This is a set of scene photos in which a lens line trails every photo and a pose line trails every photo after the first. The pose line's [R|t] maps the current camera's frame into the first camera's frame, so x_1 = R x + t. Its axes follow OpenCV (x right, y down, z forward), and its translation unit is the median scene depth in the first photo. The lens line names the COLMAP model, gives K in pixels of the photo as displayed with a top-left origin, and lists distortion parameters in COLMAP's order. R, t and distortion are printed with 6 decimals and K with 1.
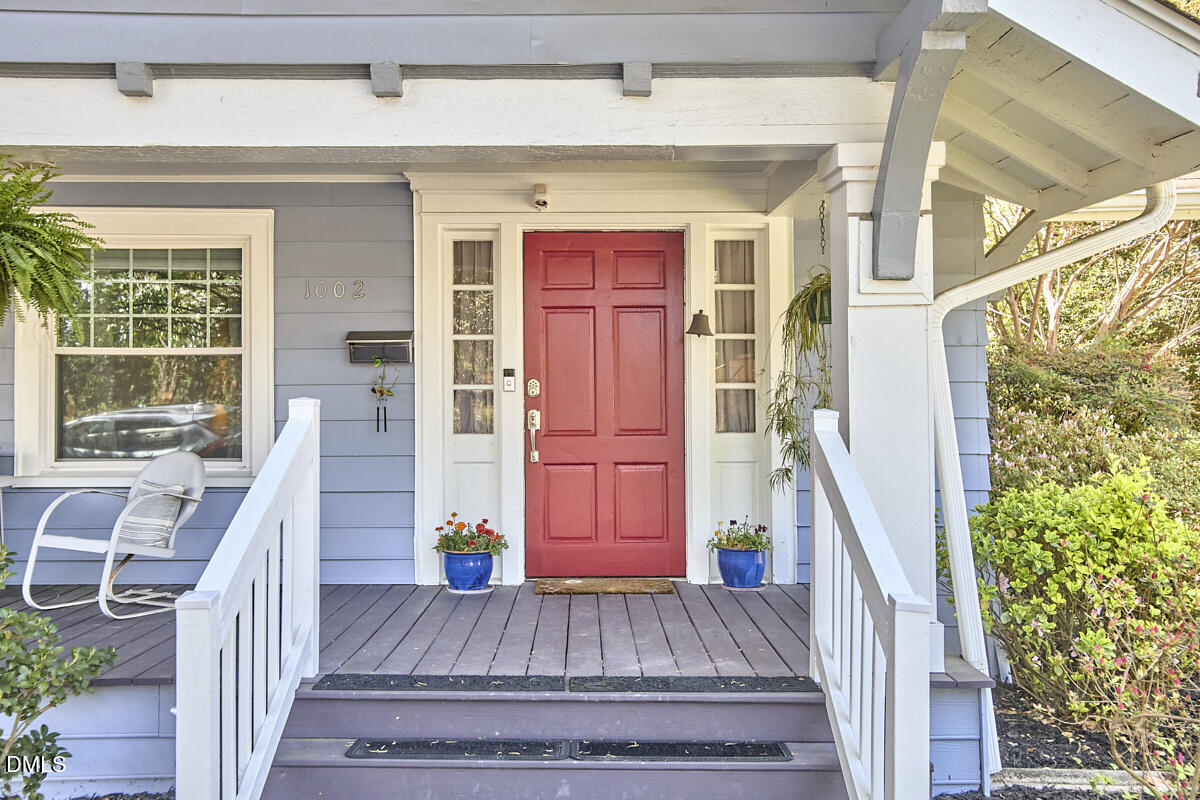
lens RADIAL K [[1140.9, 0, 600.0], [0, 1140.9, 400.0], [0, 0, 1]] dist [-0.000500, 0.010362]
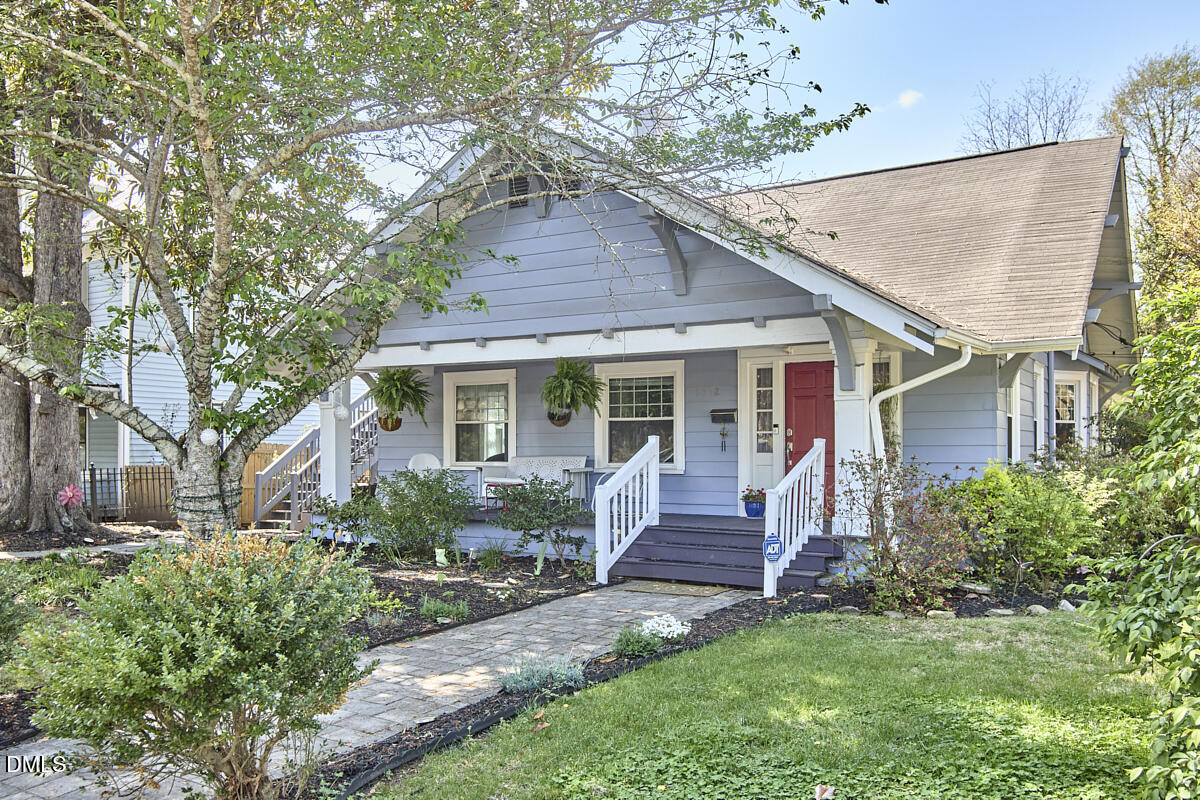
lens RADIAL K [[947.2, 0, 598.0], [0, 947.2, 459.1], [0, 0, 1]] dist [-0.000838, 0.002505]
pose [[0.846086, 0.007329, -0.532995, 0.634854], [-0.001132, 0.999928, 0.011952, 0.020586], [0.533044, -0.009509, 0.846034, -0.806986]]
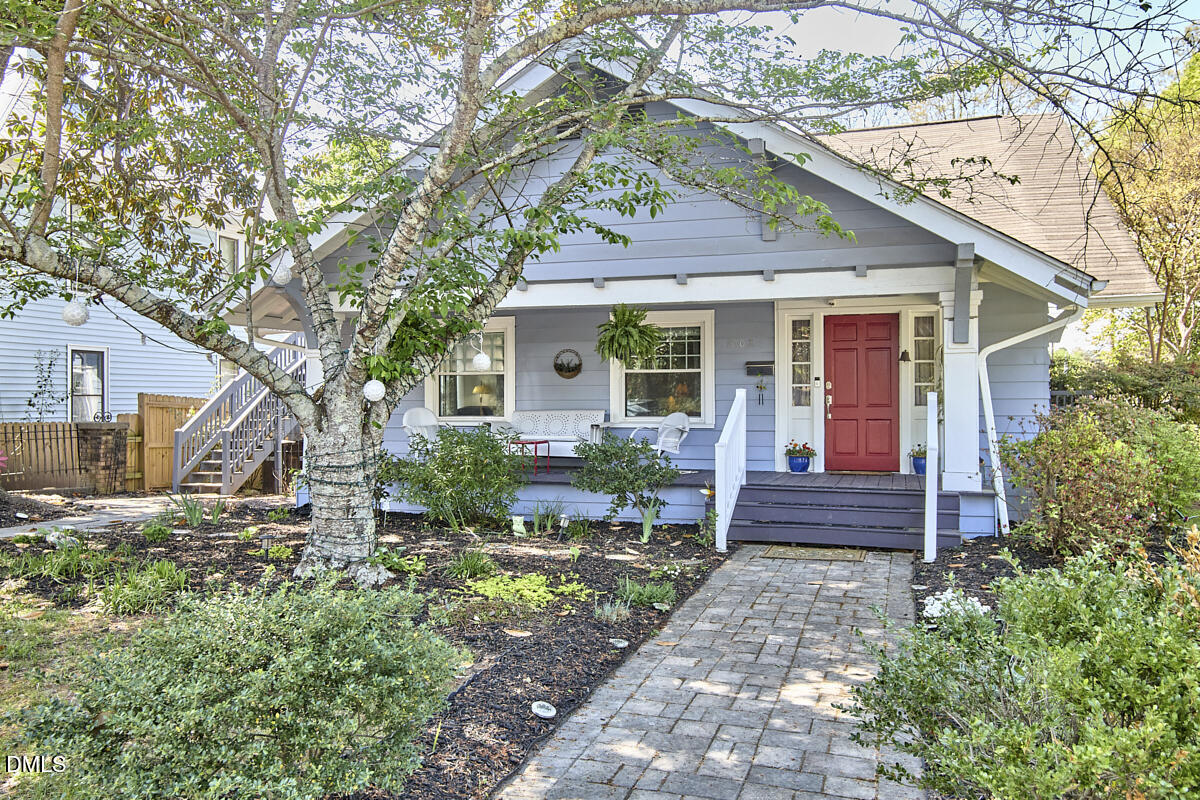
lens RADIAL K [[907.3, 0, 600.0], [0, 907.3, 400.0], [0, 0, 1]] dist [-0.009887, 0.001235]
pose [[0.945117, -0.000560, -0.326730, 0.100639], [0.000743, 1.000000, 0.000437, 0.016978], [0.326730, -0.000656, 0.945118, -0.839517]]
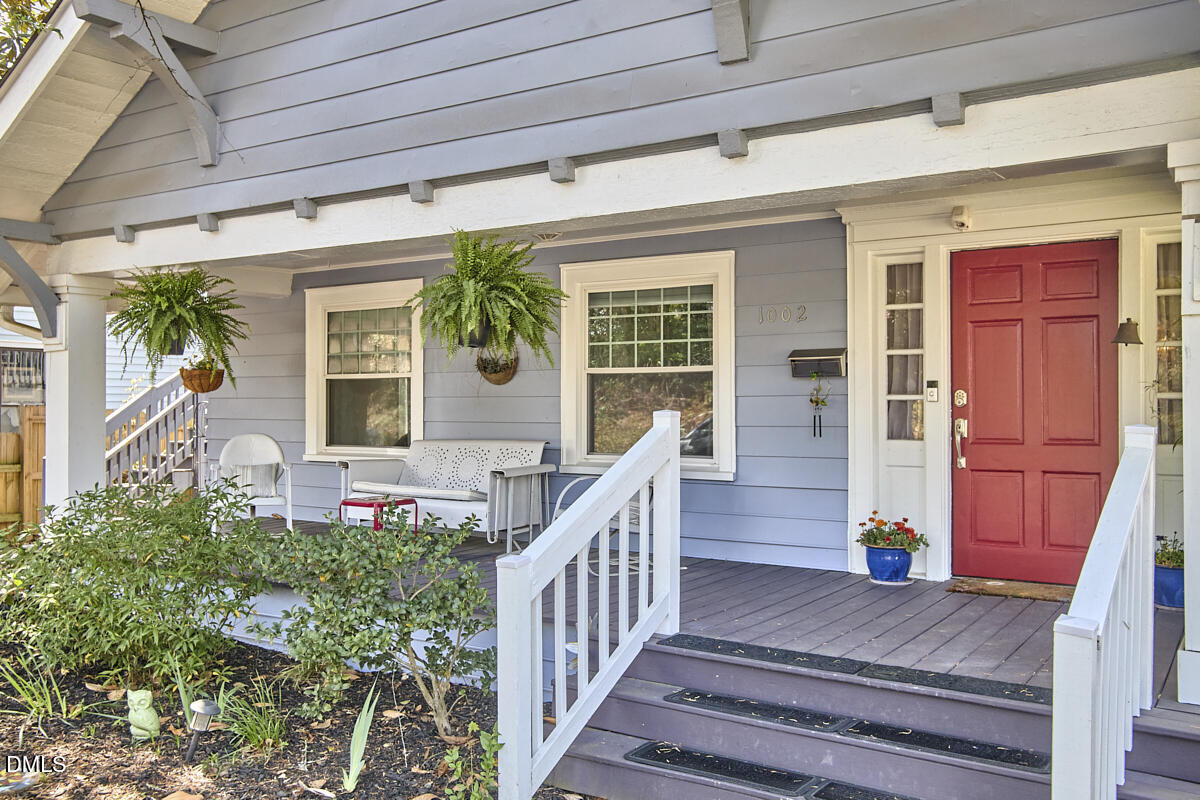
lens RADIAL K [[1025.6, 0, 600.0], [0, 1025.6, 400.0], [0, 0, 1]] dist [0.000402, -0.002606]
pose [[0.832745, -0.001286, -0.553655, 0.195417], [-0.000767, 0.999994, -0.003477, -0.005209], [0.553656, 0.003320, 0.832739, 0.018122]]
